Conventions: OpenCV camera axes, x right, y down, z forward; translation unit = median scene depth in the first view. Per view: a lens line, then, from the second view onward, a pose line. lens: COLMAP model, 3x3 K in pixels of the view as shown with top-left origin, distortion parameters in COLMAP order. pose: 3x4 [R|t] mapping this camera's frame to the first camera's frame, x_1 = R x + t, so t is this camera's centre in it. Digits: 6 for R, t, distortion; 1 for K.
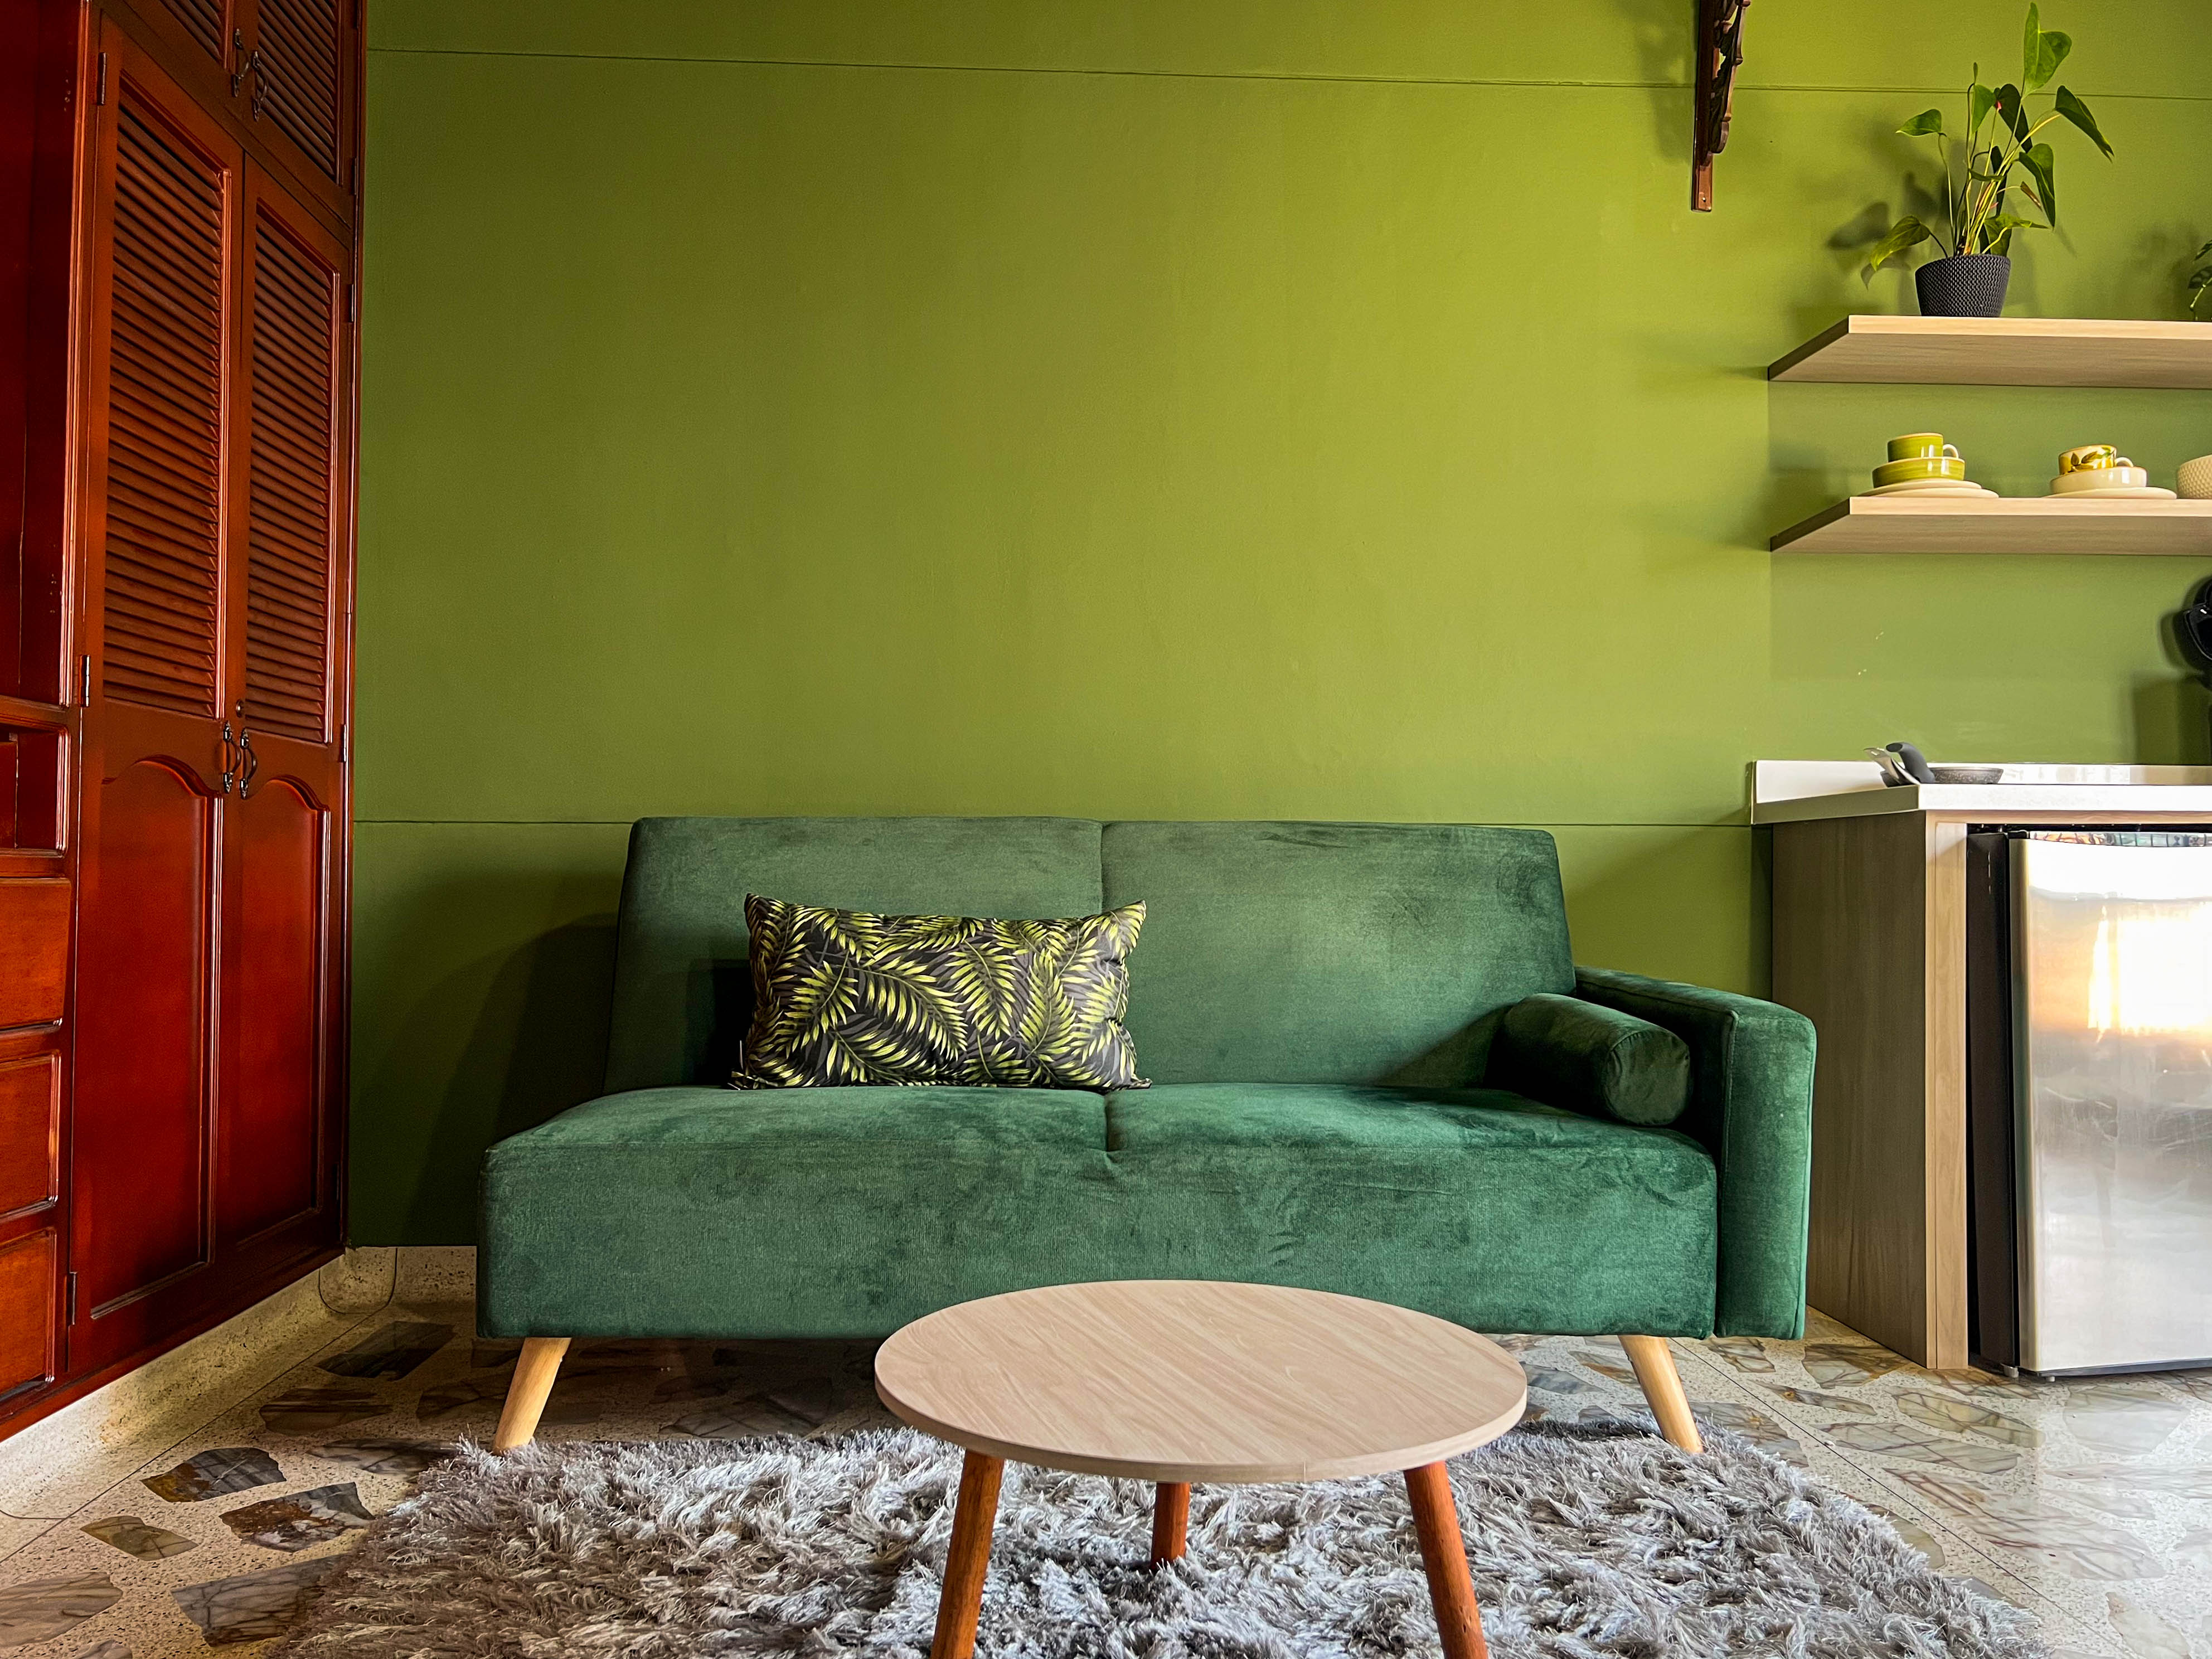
lens RADIAL K [[1666.1, 0, 1109.6], [0, 1666.1, 851.3], [0, 0, 1]] dist [0.041867, -0.038228]
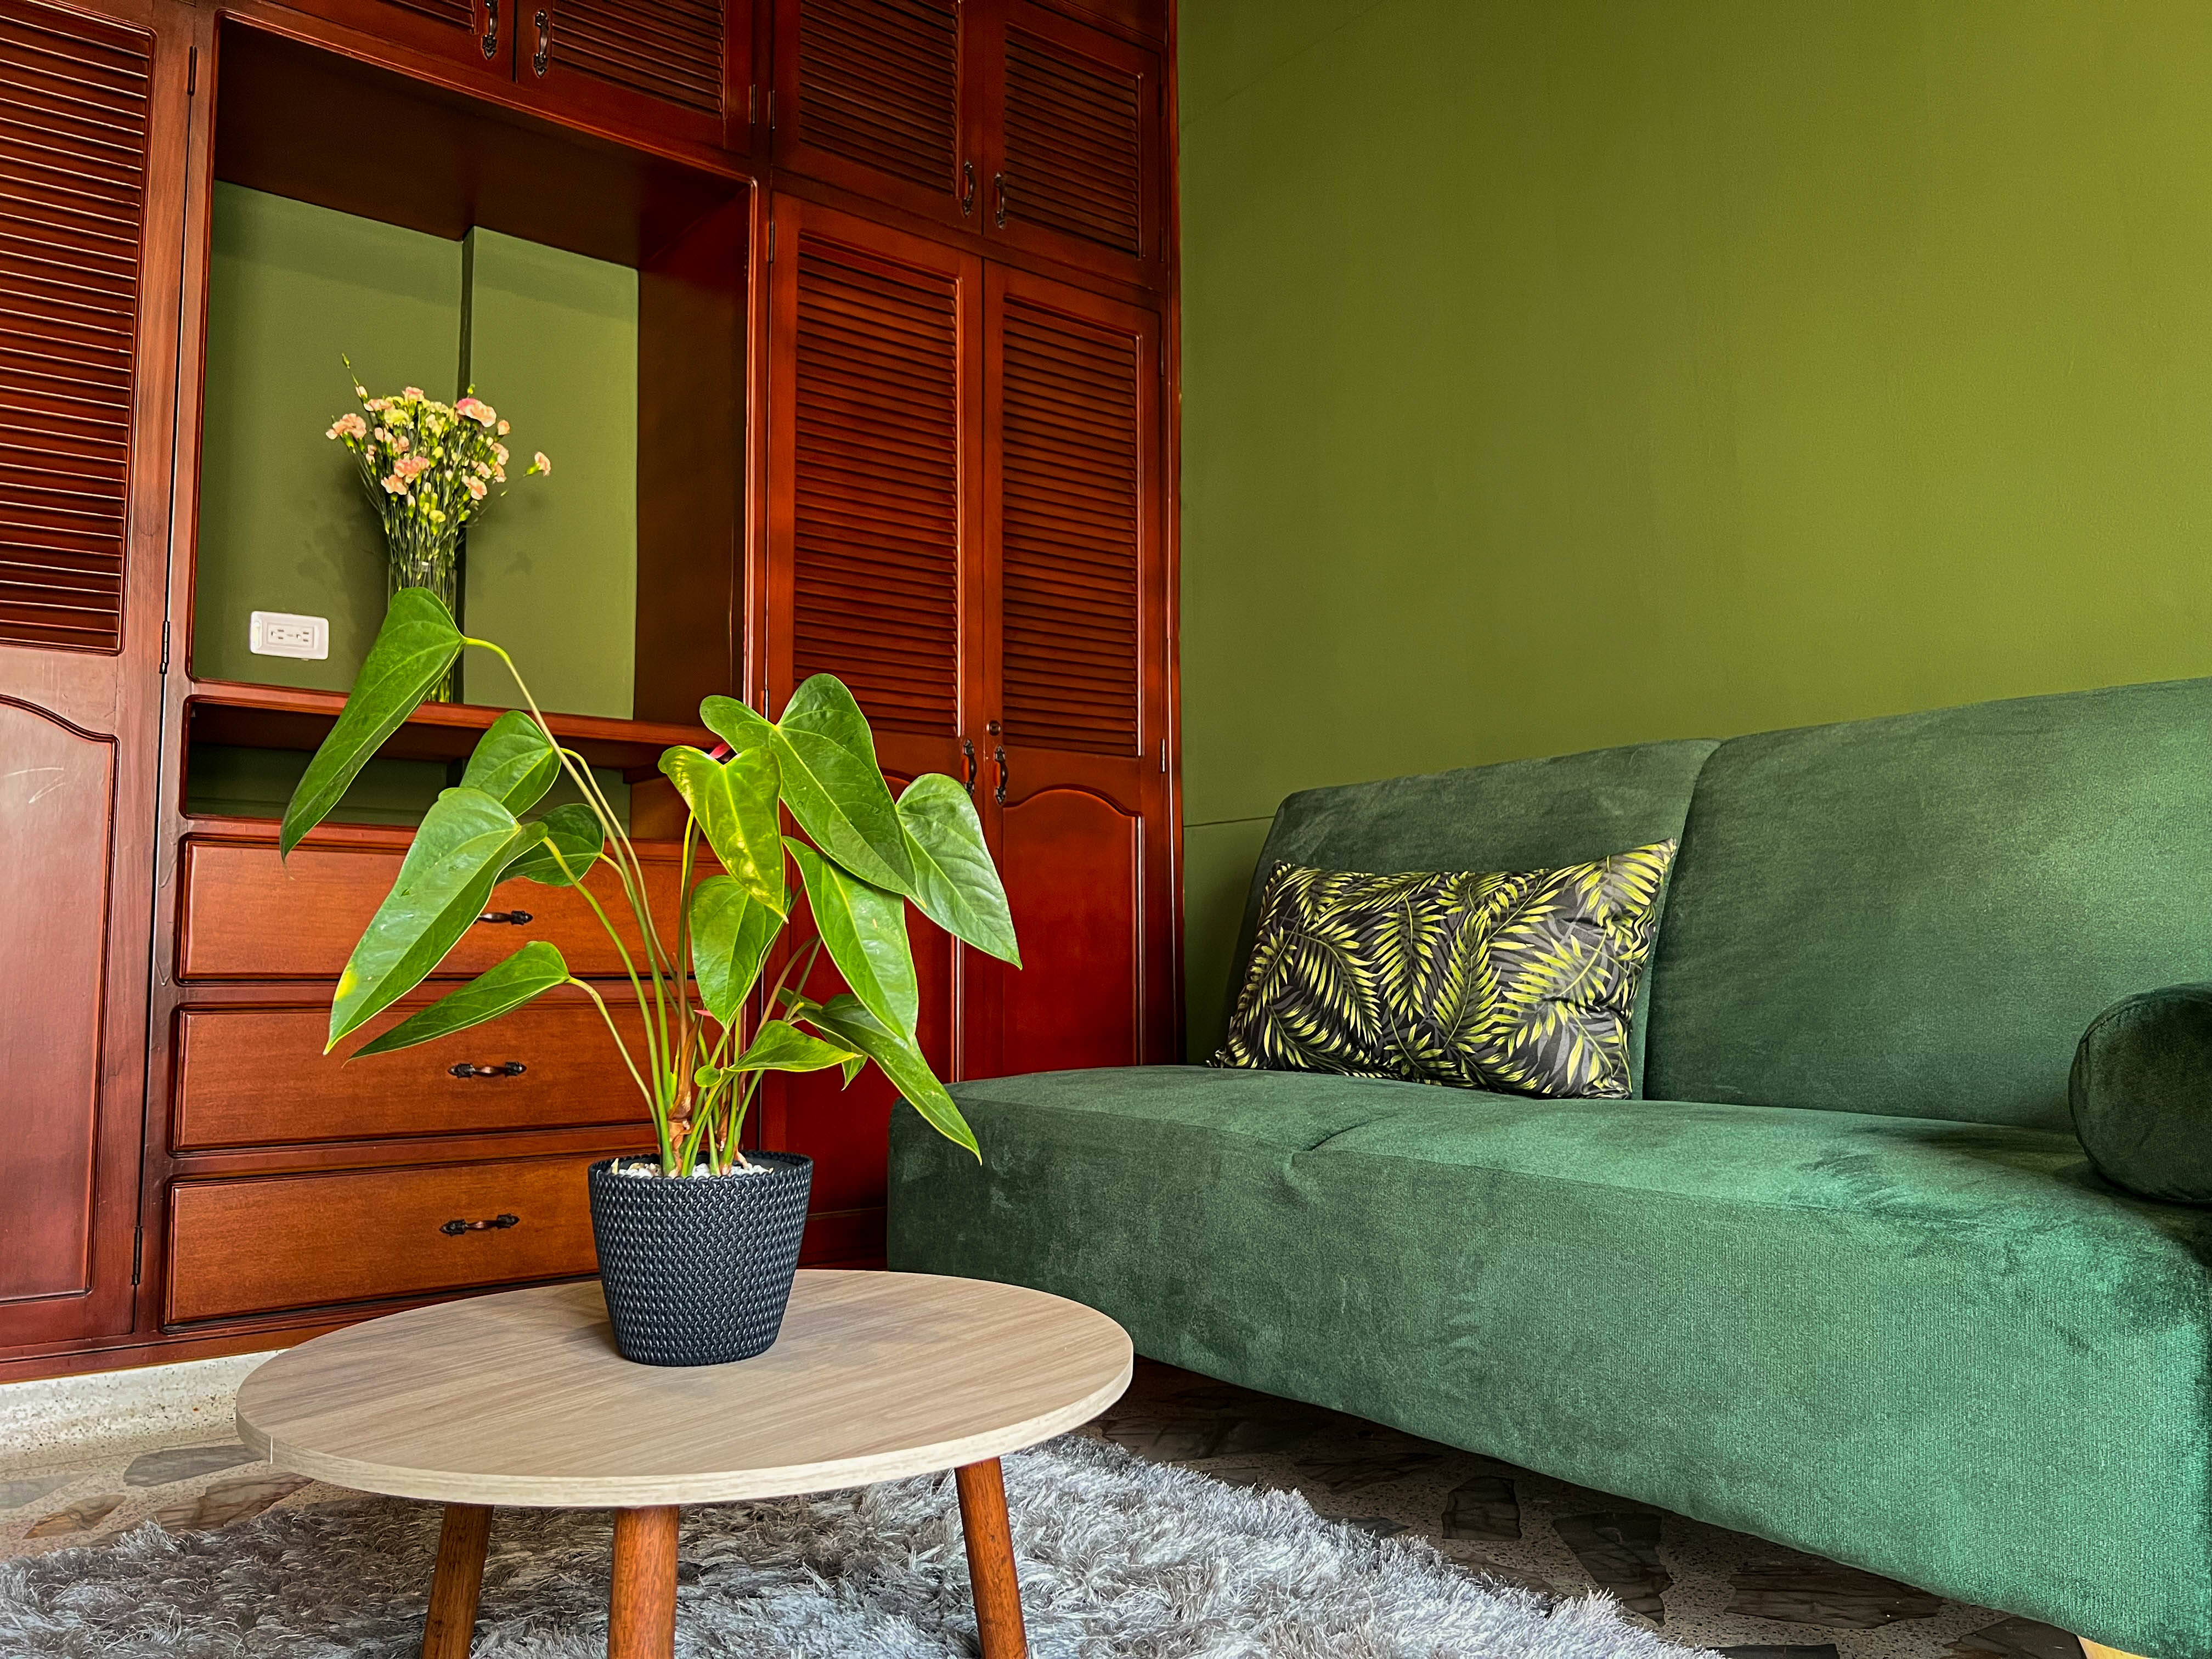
lens RADIAL K [[1666.1, 0, 1122.4], [0, 1666.1, 816.9], [0, 0, 1]] dist [0.041867, -0.038228]
pose [[0.583601, -0.075709, -0.808504, 0.495583], [0.027895, 0.996926, -0.073217, 0.070811], [0.811562, 0.020176, 0.583919, 0.427251]]
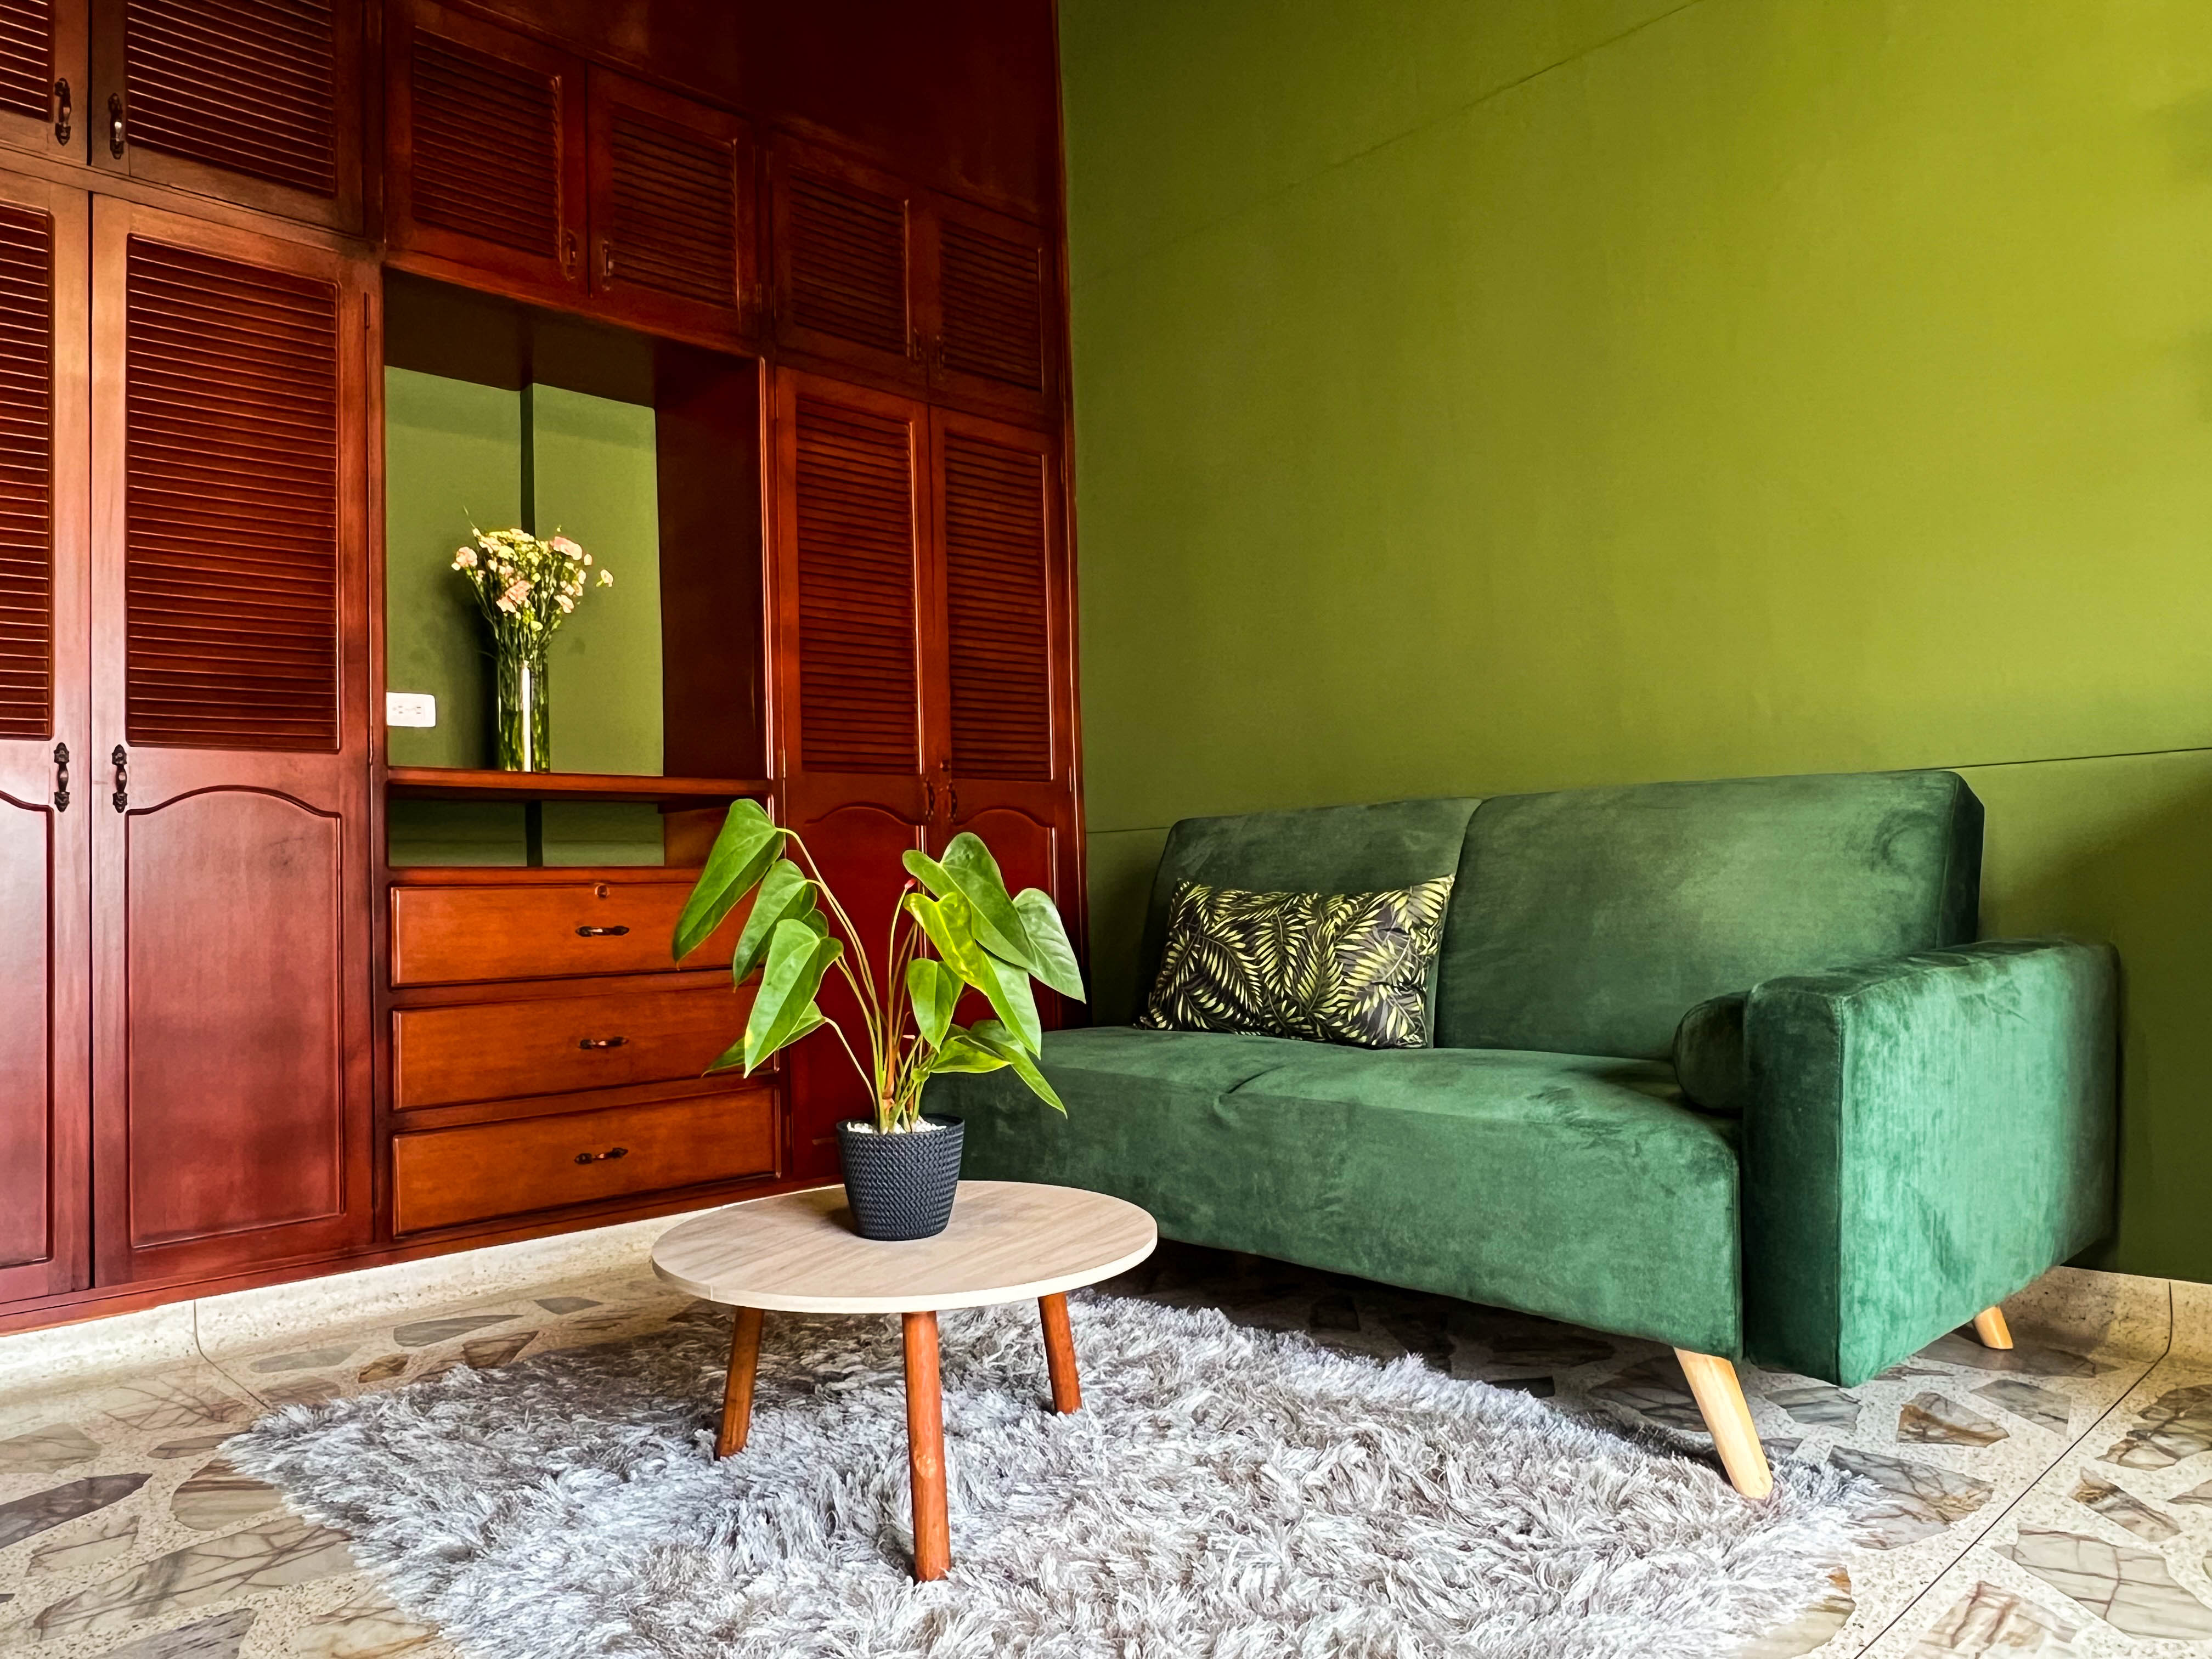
lens RADIAL K [[1509.9, 0, 1095.4], [0, 1509.9, 816.4], [0, 0, 1]] dist [-0.000352, -0.002043]
pose [[0.656278, -0.054902, -0.752519, 0.648618], [0.050976, 0.998297, -0.028377, 0.009101], [0.752795, -0.019738, 0.657959, 0.206634]]
